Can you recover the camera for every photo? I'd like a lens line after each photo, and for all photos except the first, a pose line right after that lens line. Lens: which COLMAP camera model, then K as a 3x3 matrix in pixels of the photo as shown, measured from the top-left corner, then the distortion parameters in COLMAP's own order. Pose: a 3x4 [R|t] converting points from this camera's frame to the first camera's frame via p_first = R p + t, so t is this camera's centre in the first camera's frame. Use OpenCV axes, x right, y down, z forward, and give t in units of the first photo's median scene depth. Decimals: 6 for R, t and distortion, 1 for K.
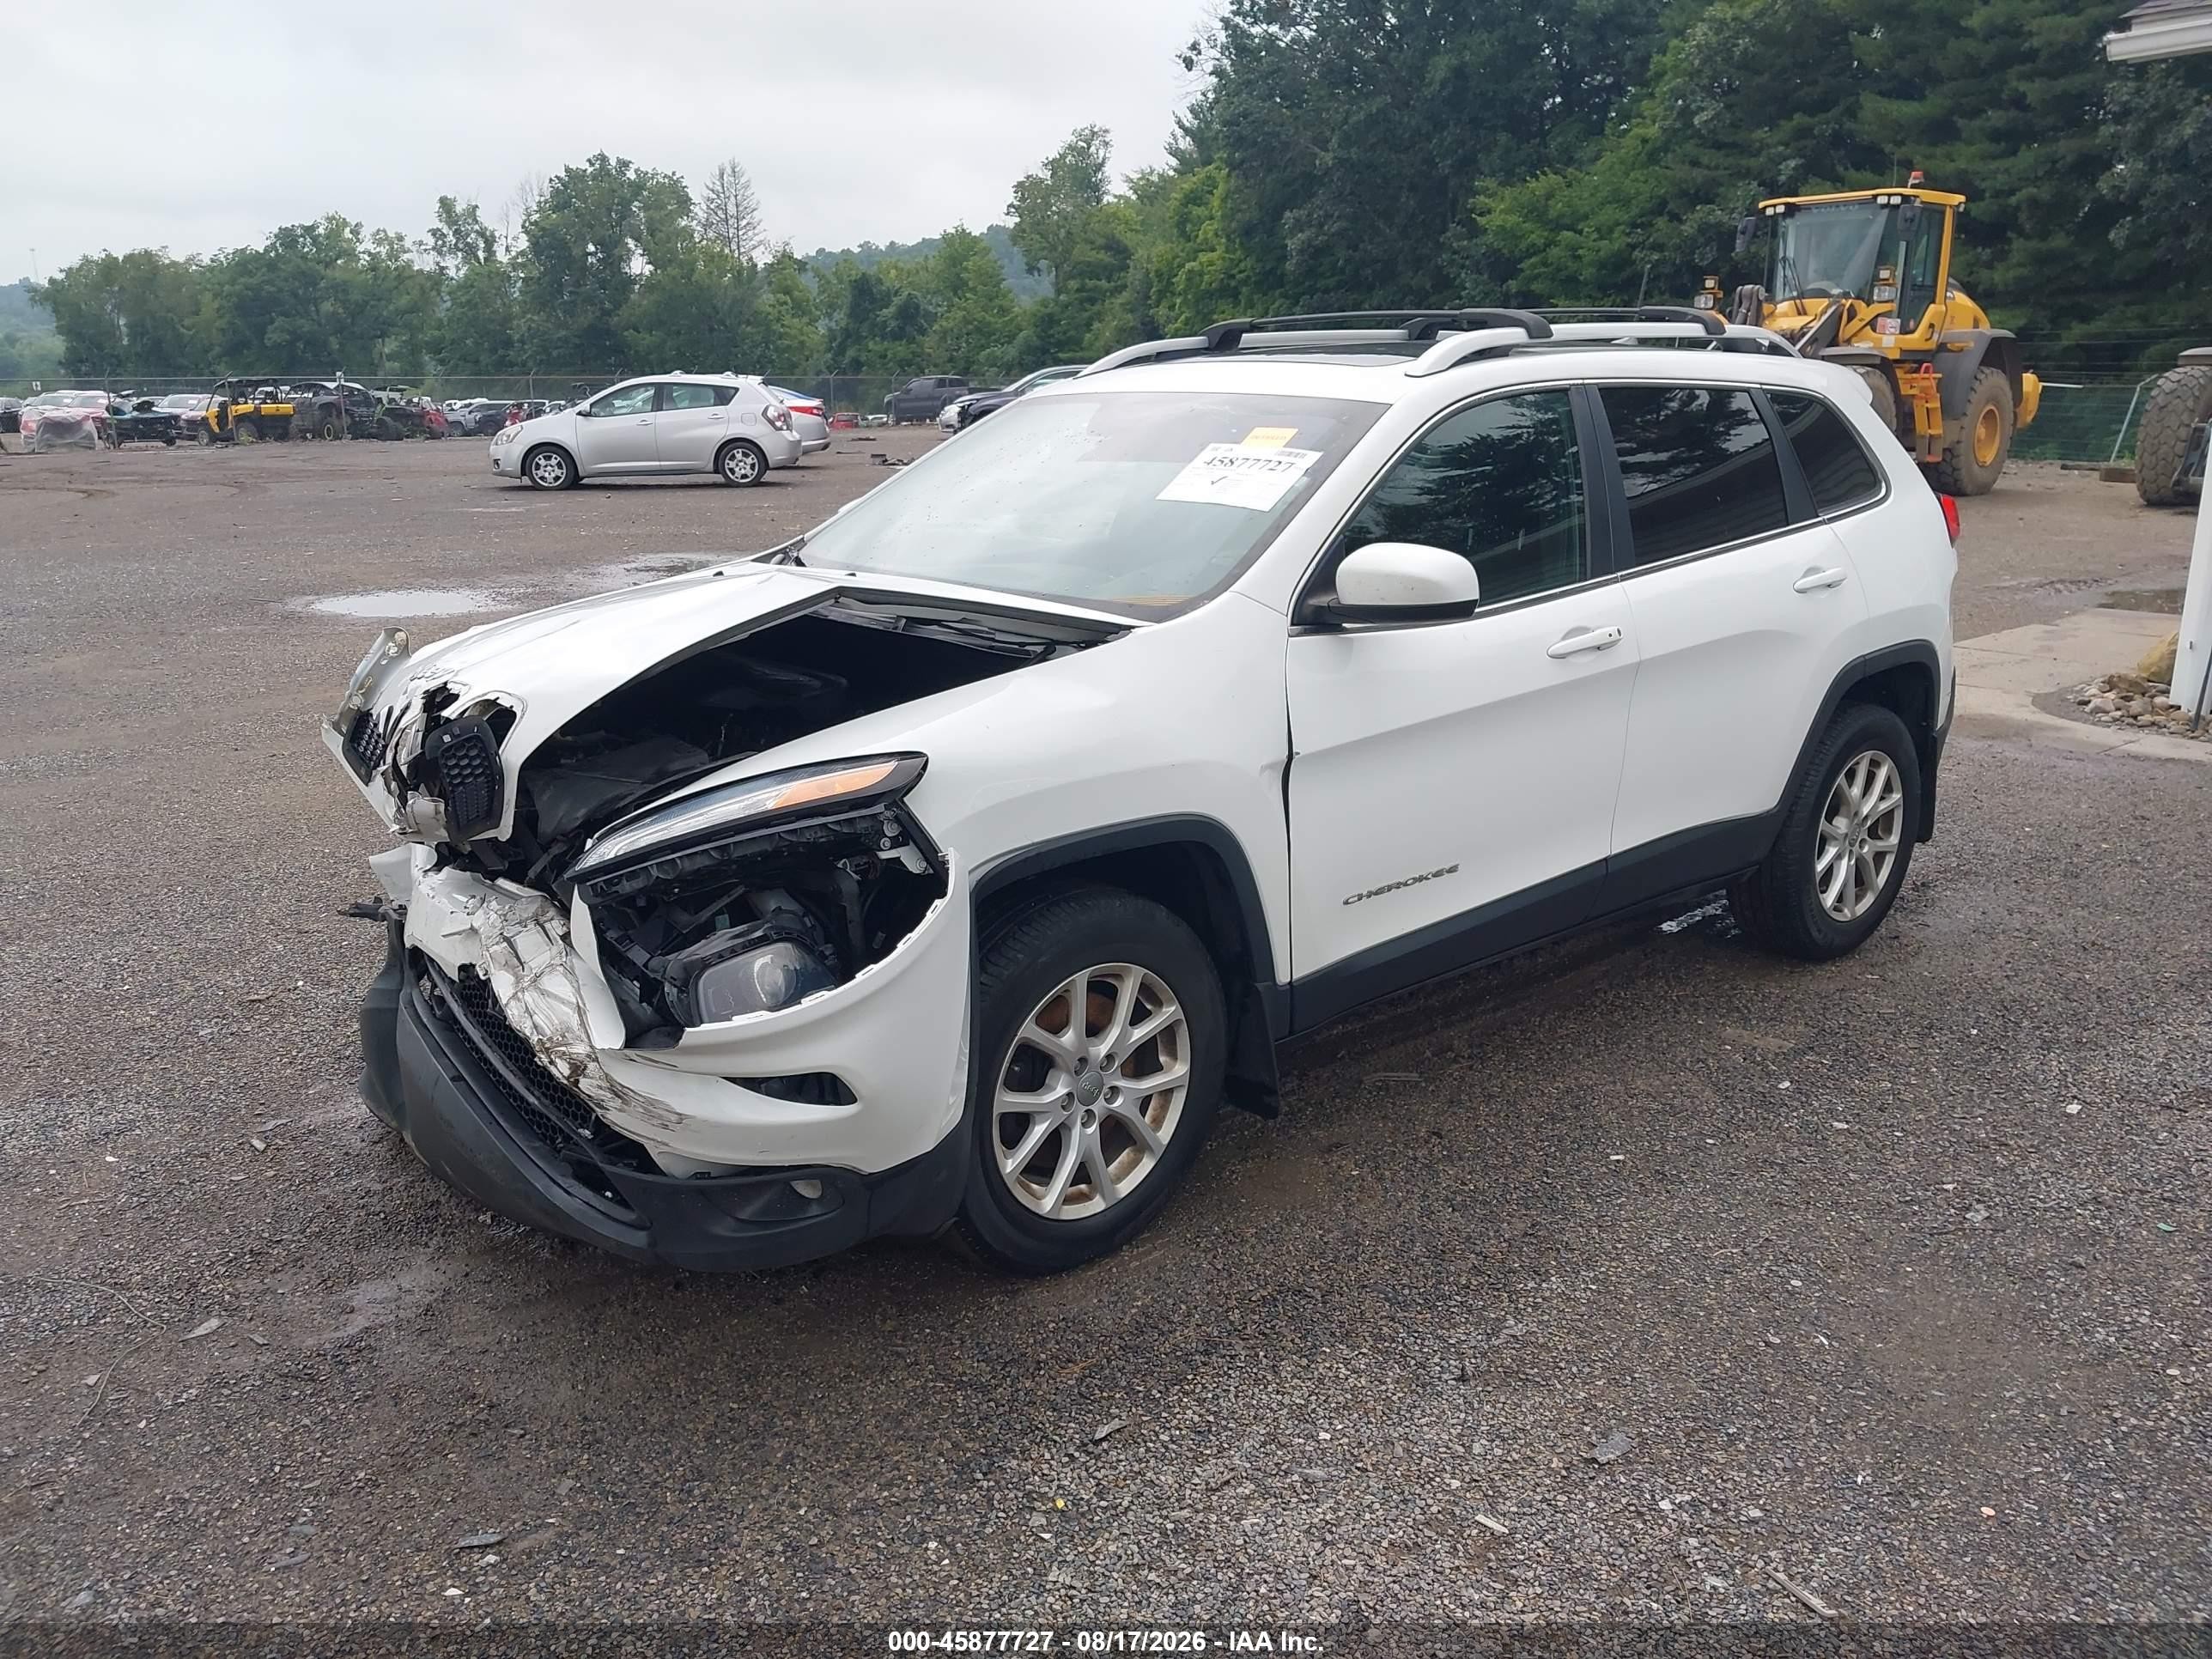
lens RADIAL K [[1682.5, 0, 1083.7], [0, 1682.5, 830.3], [0, 0, 1]] dist [0.012037, -0.008546]
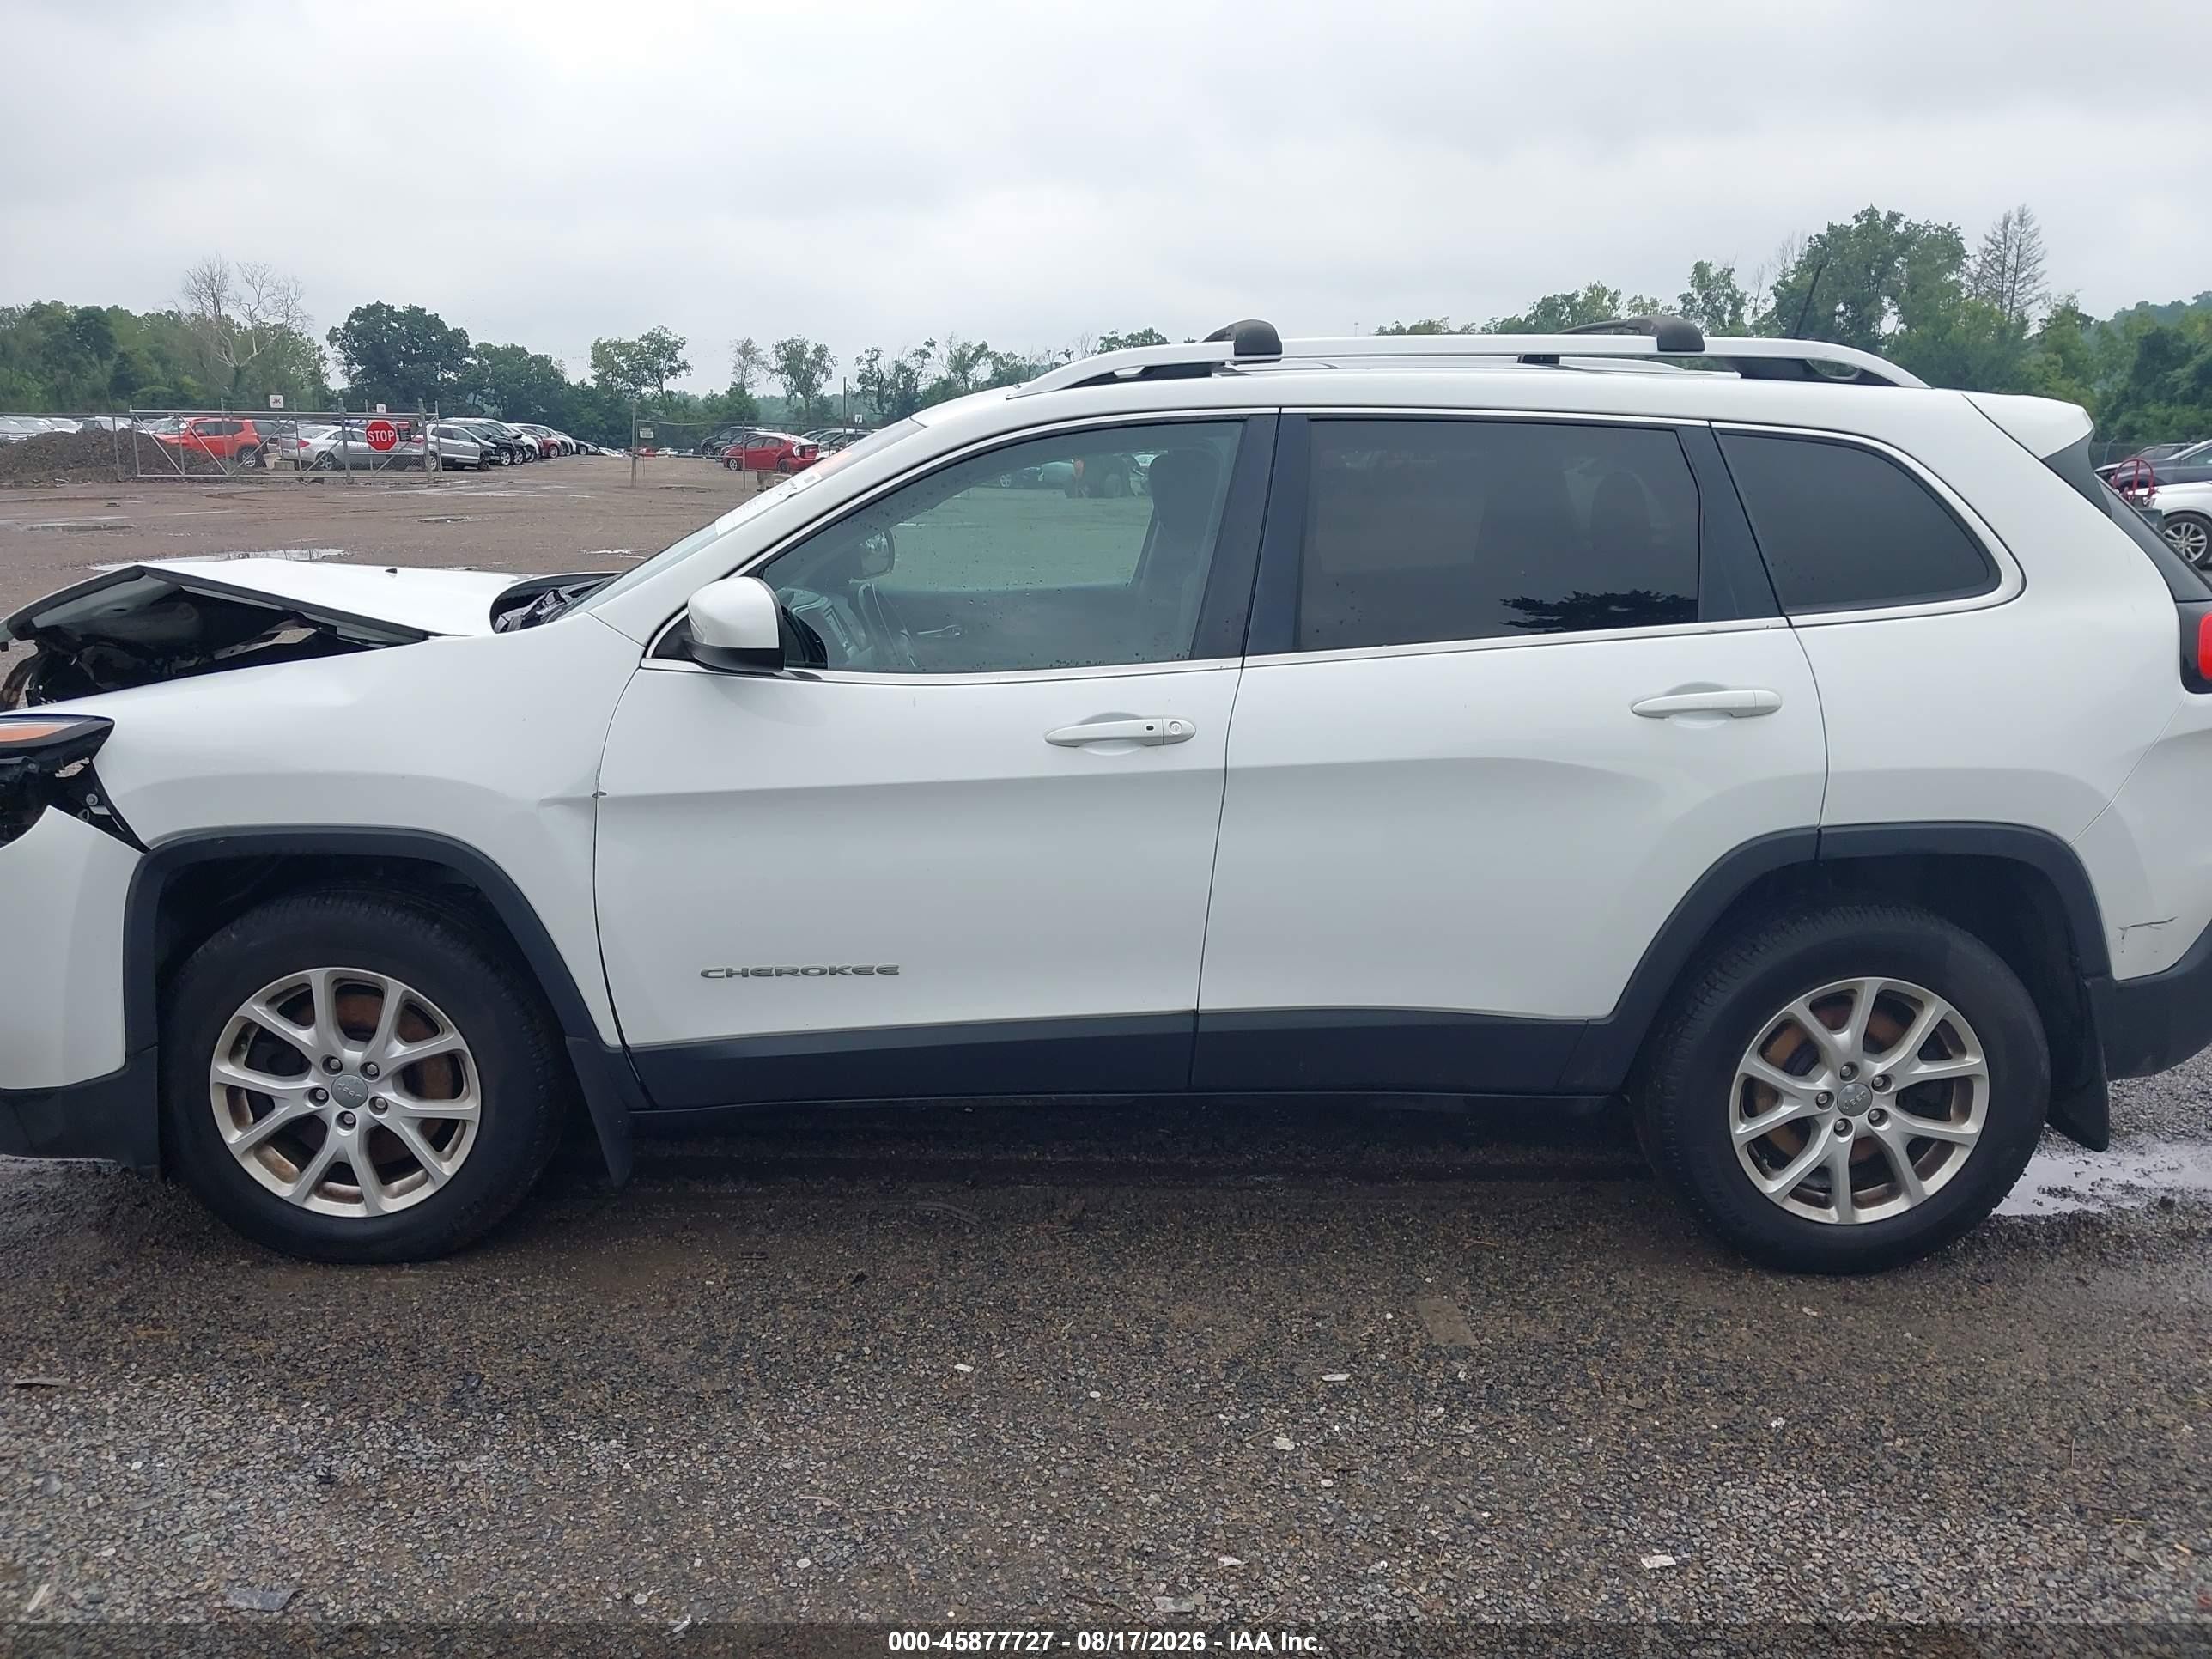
lens RADIAL K [[1738.8, 0, 1106.0], [0, 1738.8, 829.5], [0, 0, 1]] dist [-0.003237, -0.003453]
pose [[0.778953, 0.153153, -0.608093, 0.670502], [-0.179338, 0.983623, 0.018007, -0.068259], [0.600892, 0.095028, 0.793662, 0.309195]]
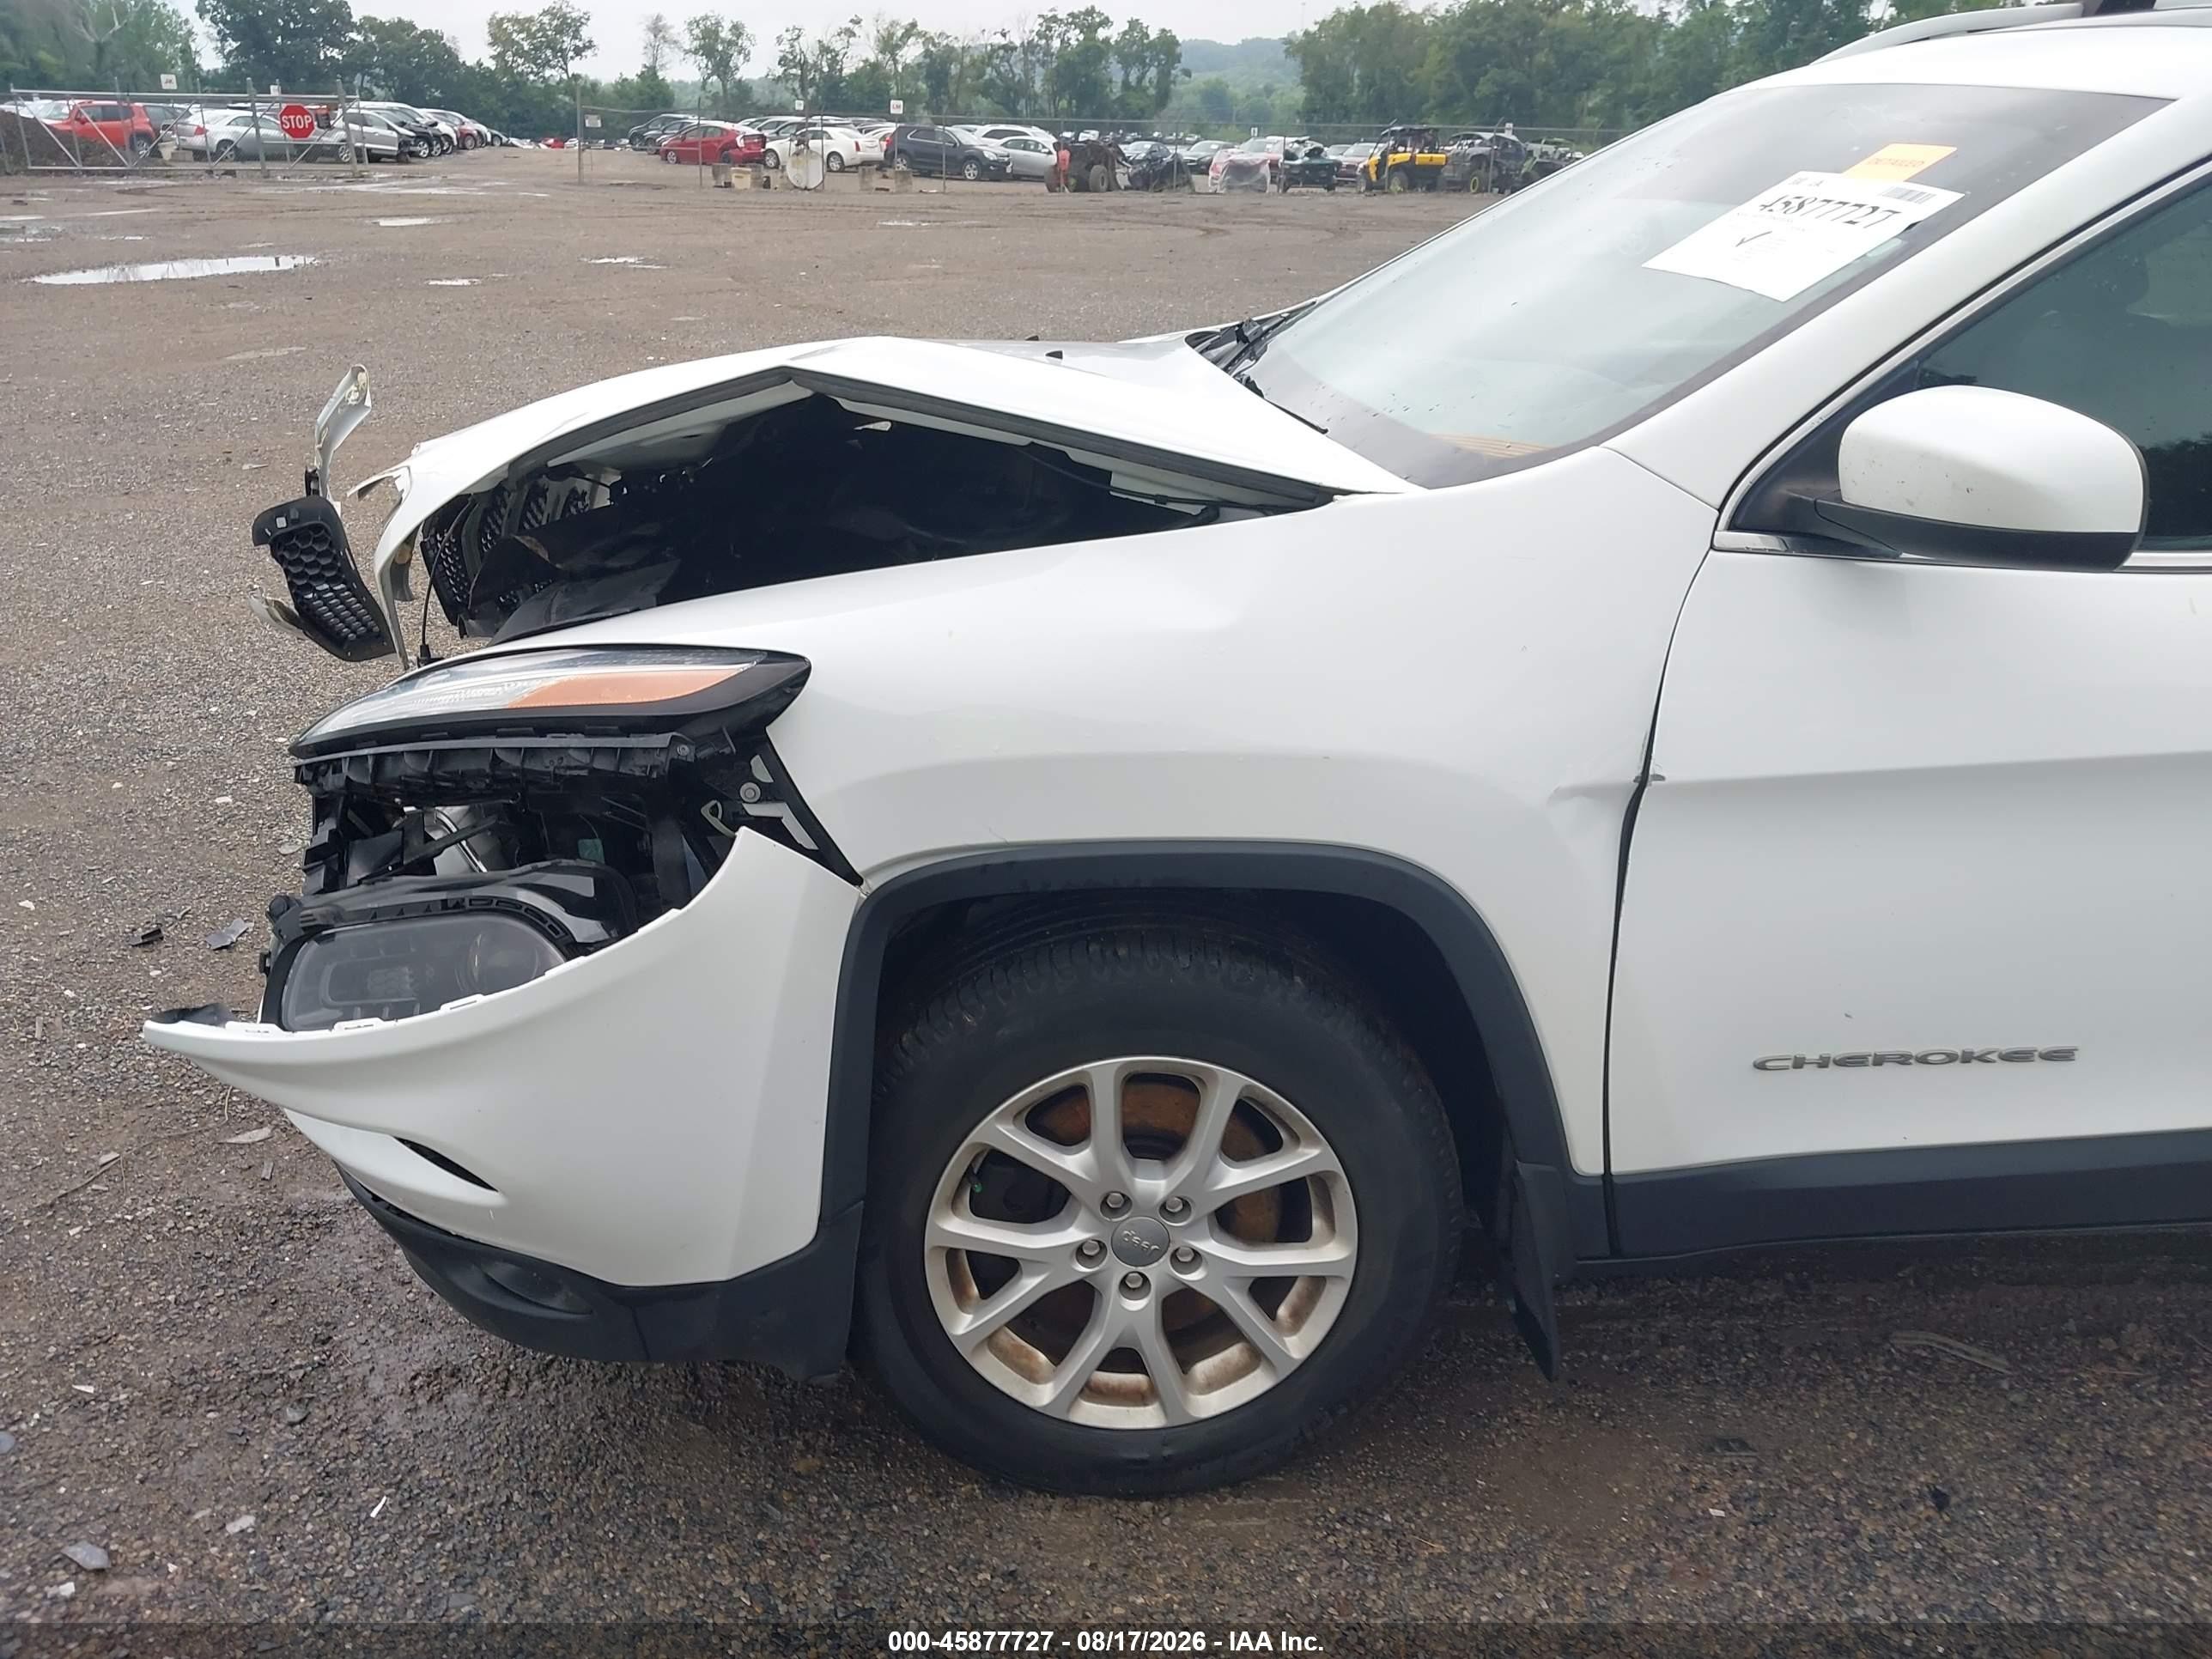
lens RADIAL K [[1703.1, 0, 1106.0], [0, 1703.1, 829.5], [0, 0, 1]] dist [0.003701, 0.009778]
pose [[0.808364, 0.239233, -0.537880, 0.202865], [-0.170500, 0.969684, 0.175048, -0.068759], [0.563451, -0.049794, 0.824647, 0.344867]]
